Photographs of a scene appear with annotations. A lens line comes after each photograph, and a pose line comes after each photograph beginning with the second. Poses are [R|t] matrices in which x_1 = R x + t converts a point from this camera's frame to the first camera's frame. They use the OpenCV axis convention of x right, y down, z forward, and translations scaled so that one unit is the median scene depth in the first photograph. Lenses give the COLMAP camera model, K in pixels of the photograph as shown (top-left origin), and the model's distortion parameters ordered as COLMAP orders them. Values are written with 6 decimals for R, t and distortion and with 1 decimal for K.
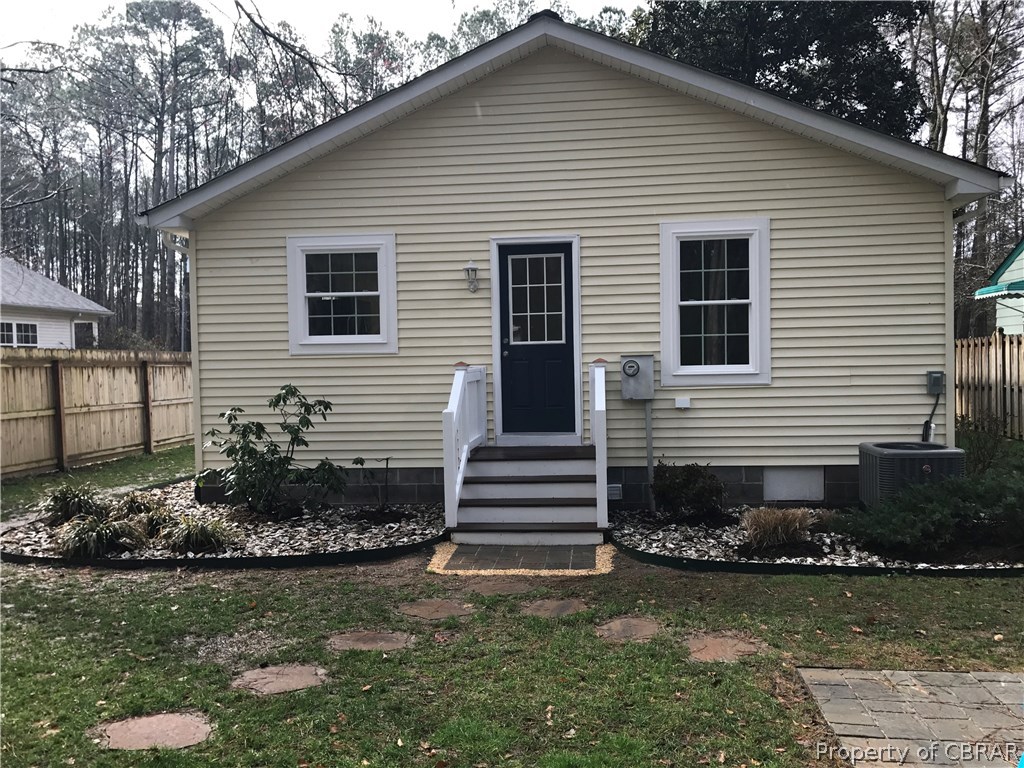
lens RADIAL K [[839.4, 0, 516.1], [0, 839.4, 388.5], [0, 0, 1]] dist [0.024106, -0.013300]
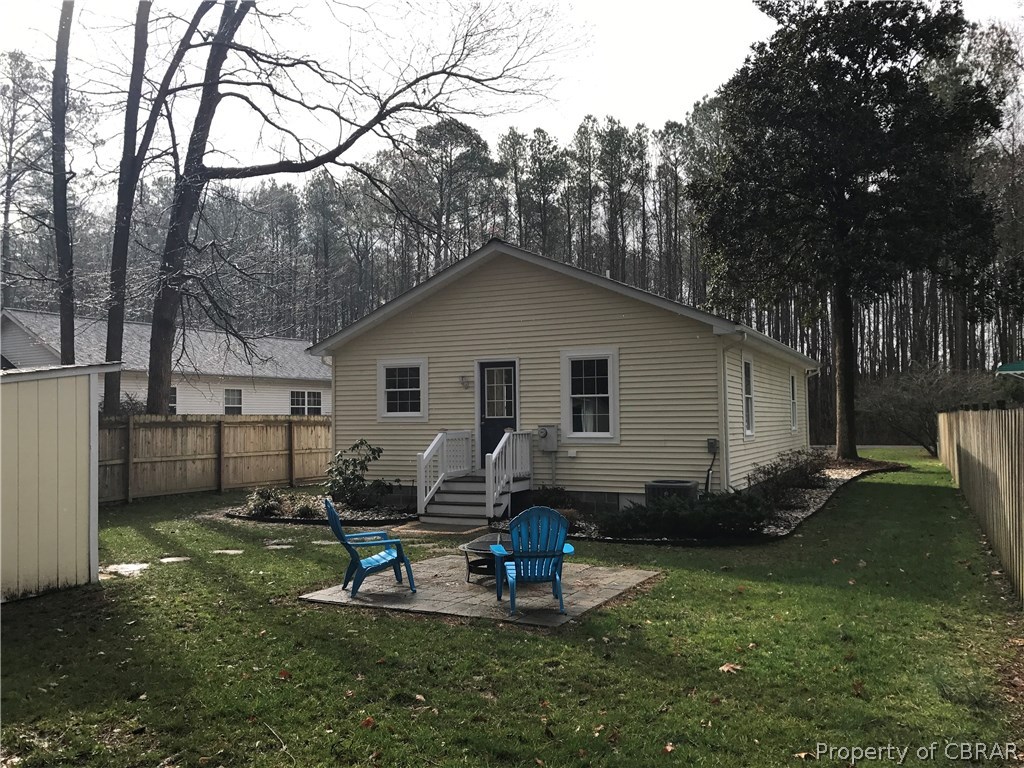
lens RADIAL K [[839.4, 0, 518.9], [0, 839.4, 382.7], [0, 0, 1]] dist [0.024106, -0.013300]
pose [[0.942797, -0.002710, -0.333355, 0.649195], [-0.021061, 0.997485, -0.067676, -0.009370], [0.332700, 0.070825, 0.940369, -0.643094]]
